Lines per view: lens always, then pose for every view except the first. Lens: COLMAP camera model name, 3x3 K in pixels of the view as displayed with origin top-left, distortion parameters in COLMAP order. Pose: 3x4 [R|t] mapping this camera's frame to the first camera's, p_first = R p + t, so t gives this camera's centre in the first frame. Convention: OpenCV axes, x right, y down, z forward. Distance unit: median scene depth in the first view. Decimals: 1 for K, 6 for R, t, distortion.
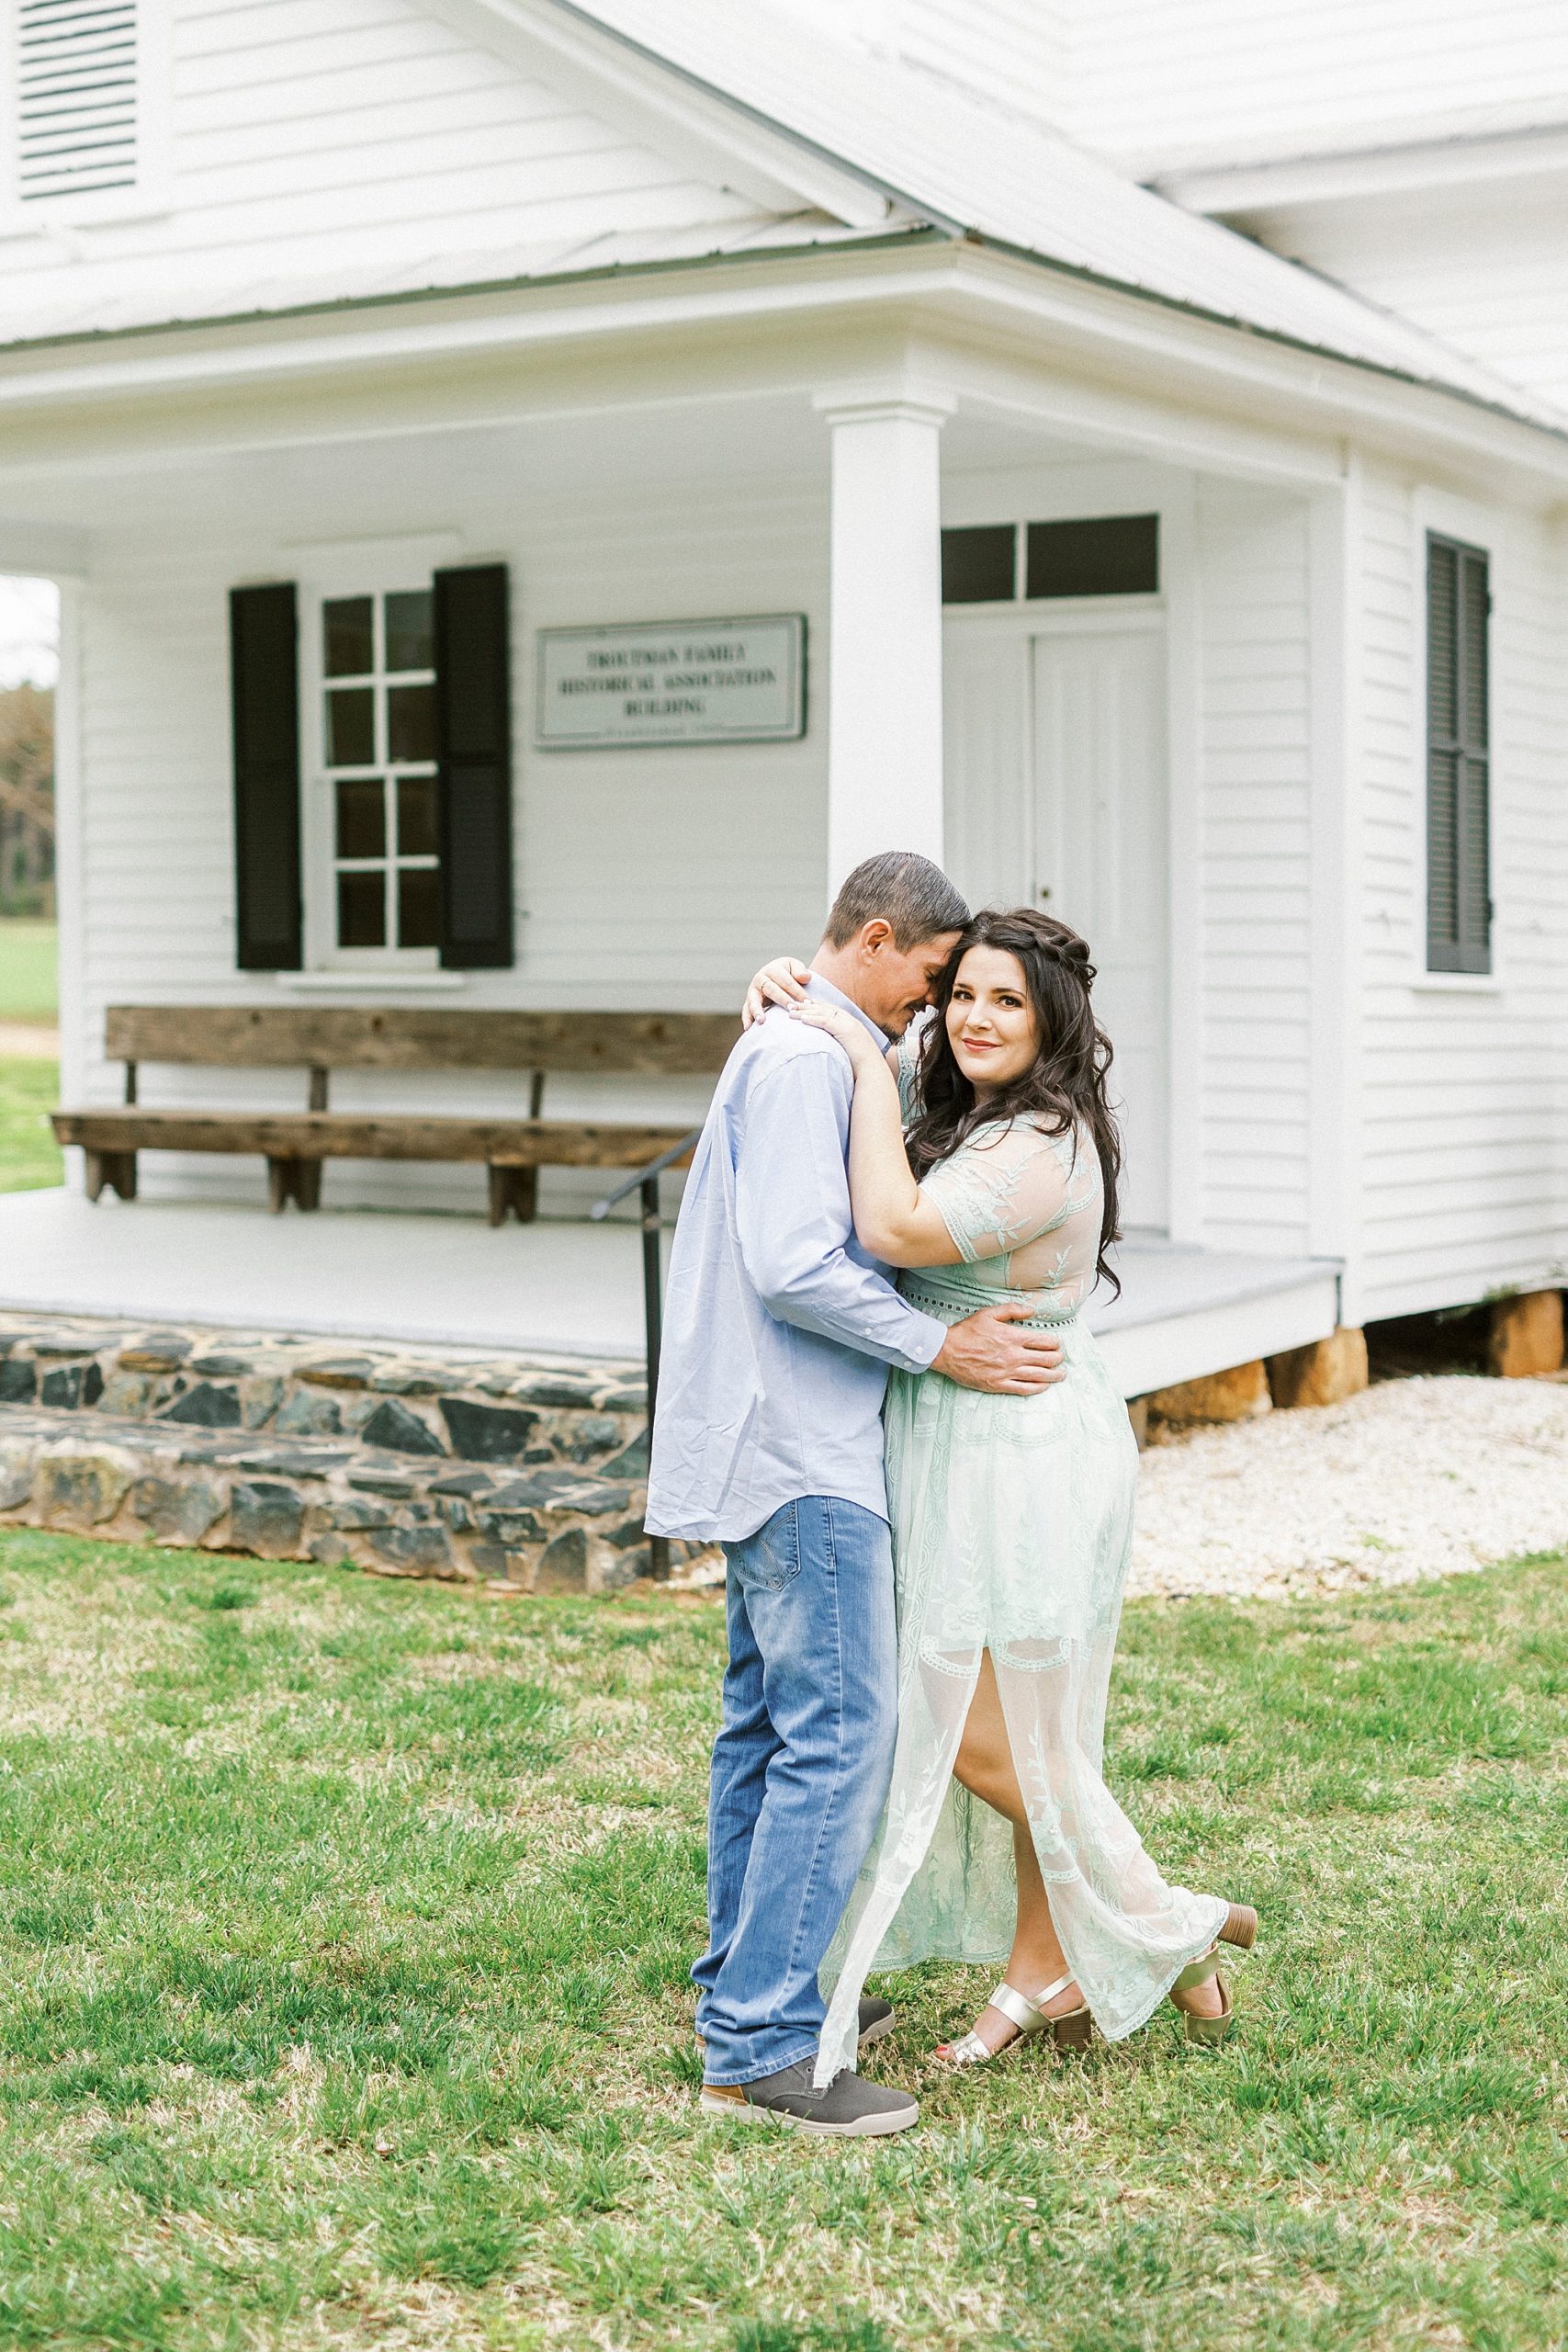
lens RADIAL K [[3570.7, 0, 742.0], [0, 3570.7, 1138.3], [0, 0, 1]] dist [0.005536, -0.012217]
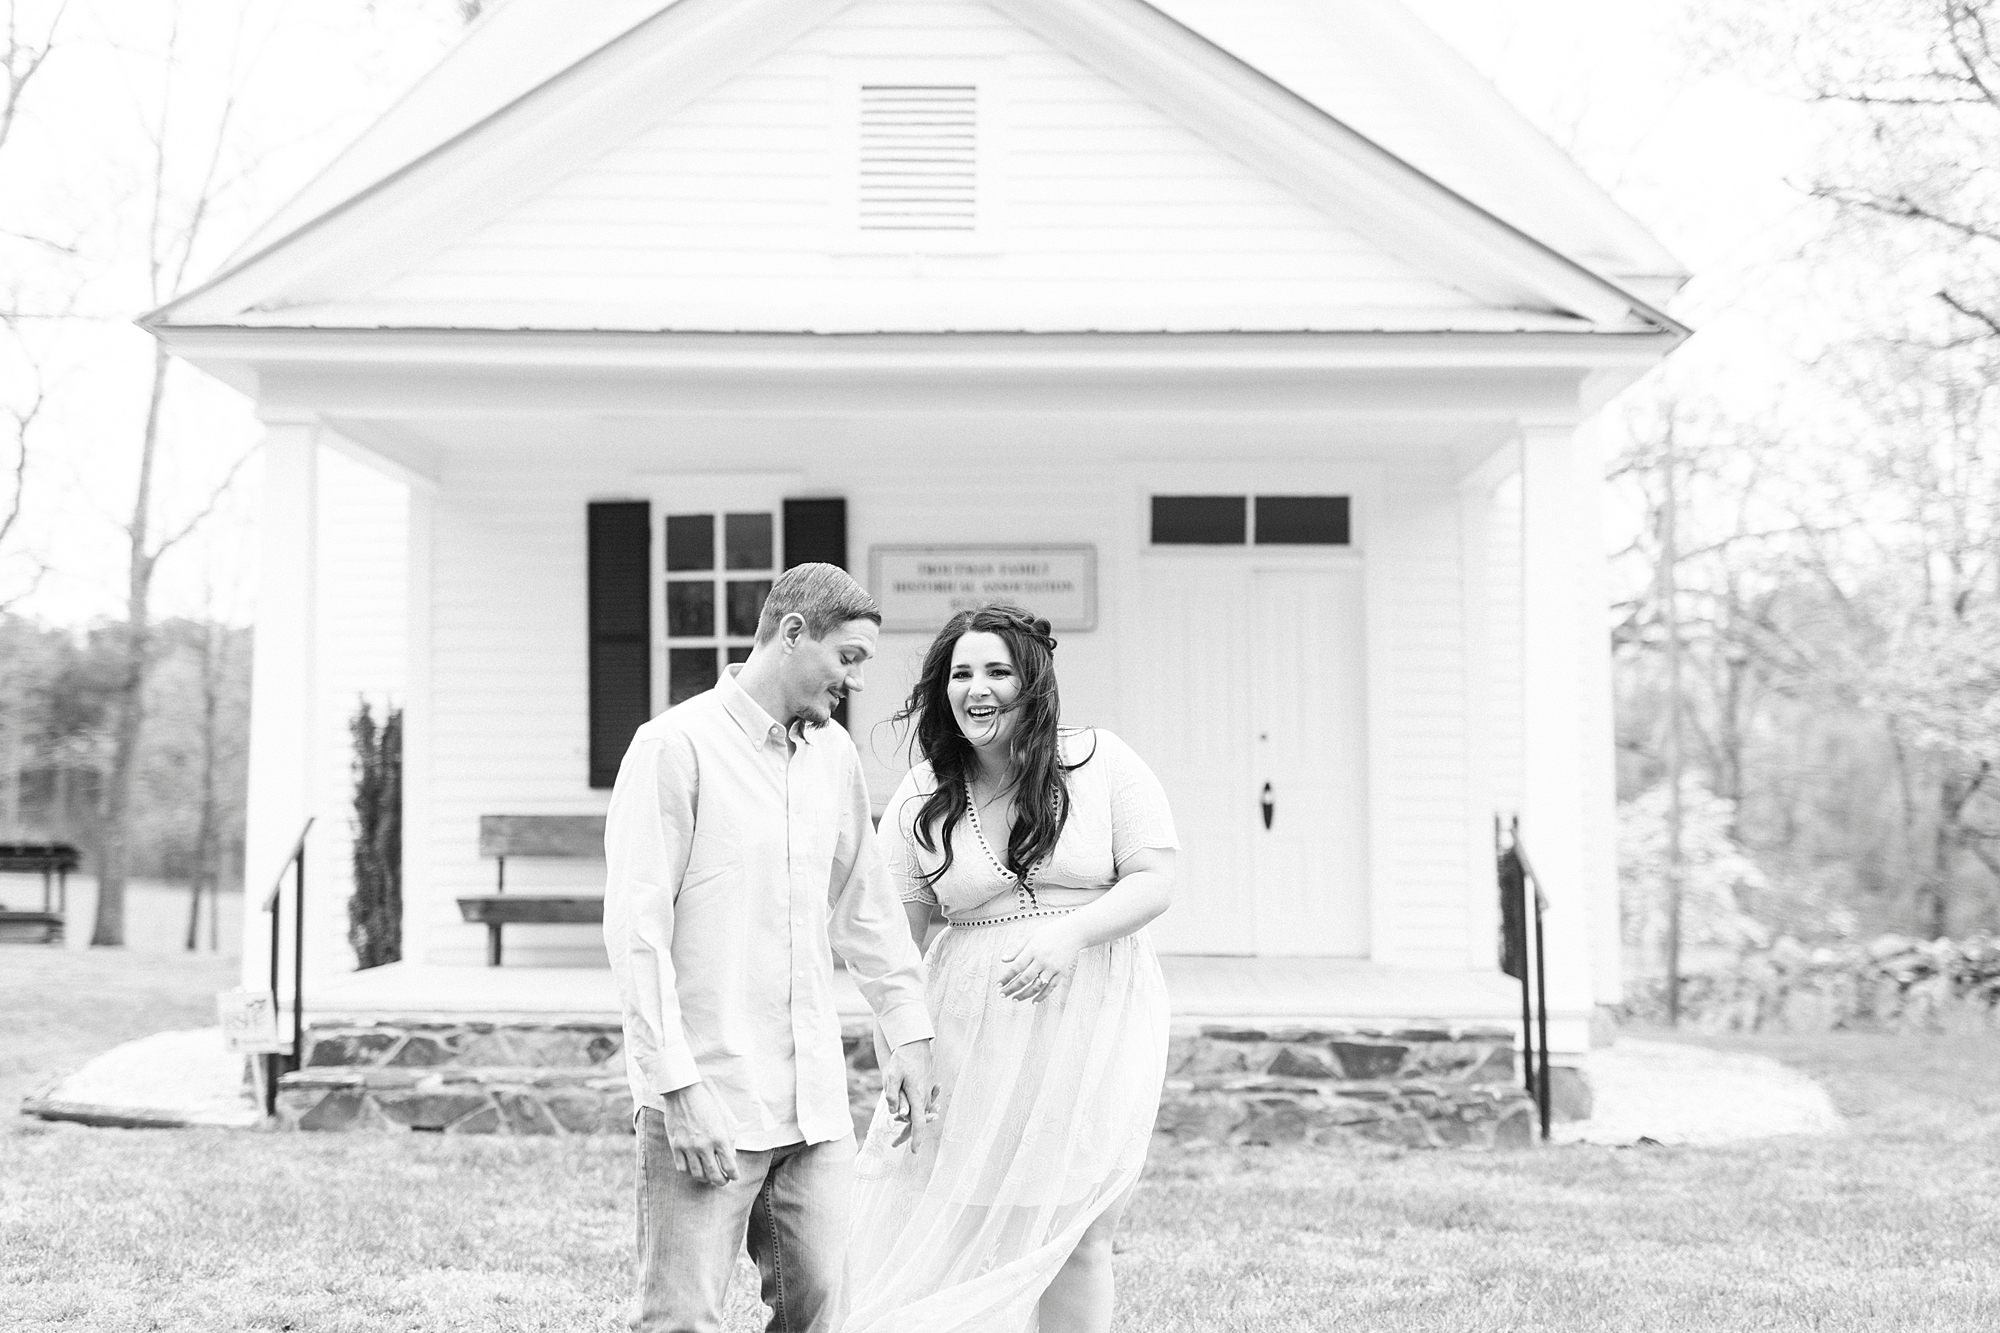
lens RADIAL K [[3007.7, 0, 1000.0], [0, 3007.7, 666.5], [0, 0, 1]] dist [-0.011473, 0.019026]
pose [[0.850472, 0.035248, 0.524838, -0.903852], [0.026615, 0.993591, -0.109858, 0.051710], [-0.525346, 0.107400, 0.844083, -0.030362]]
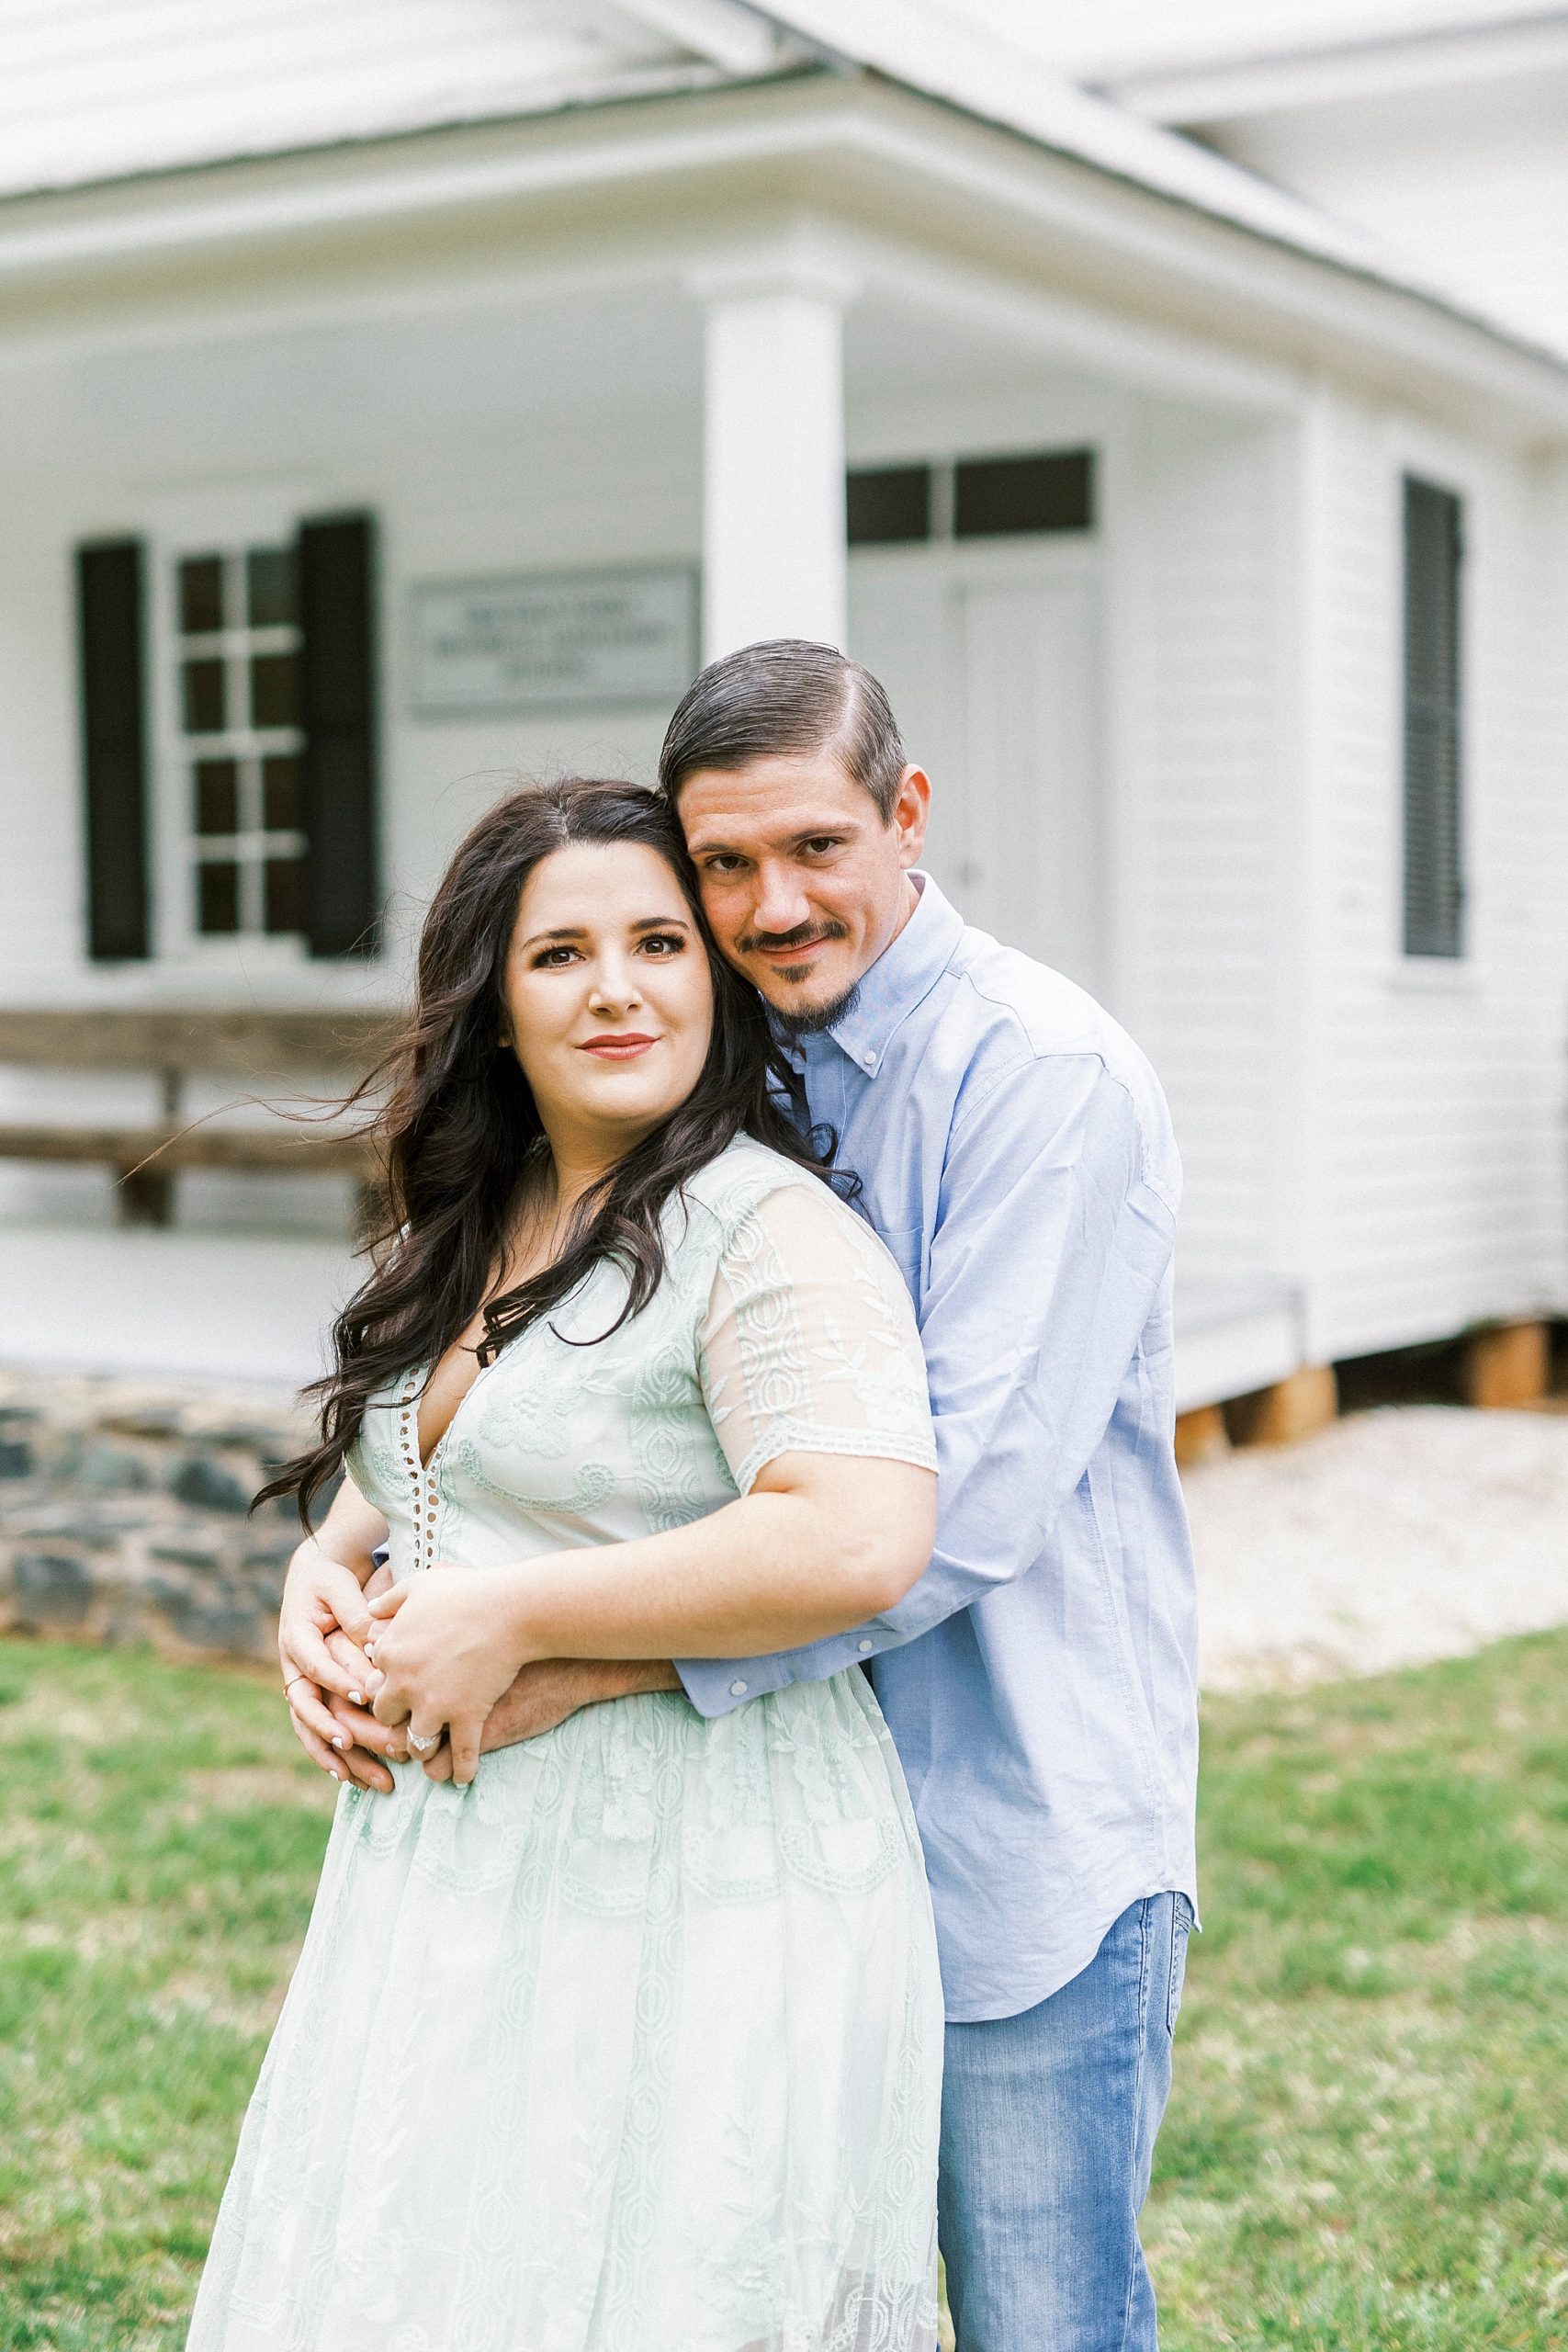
lens RADIAL K [[3532.9, 0, 708.9], [0, 3532.9, 1182.7], [0, 0, 1]] dist [-0.005529, -0.006587]
pose [[0.999989, -0.002195, 0.004159, 0.020638], [0.002158, 0.999958, 0.008924, 0.000769], [-0.004178, -0.008914, 0.999952, 0.154146]]
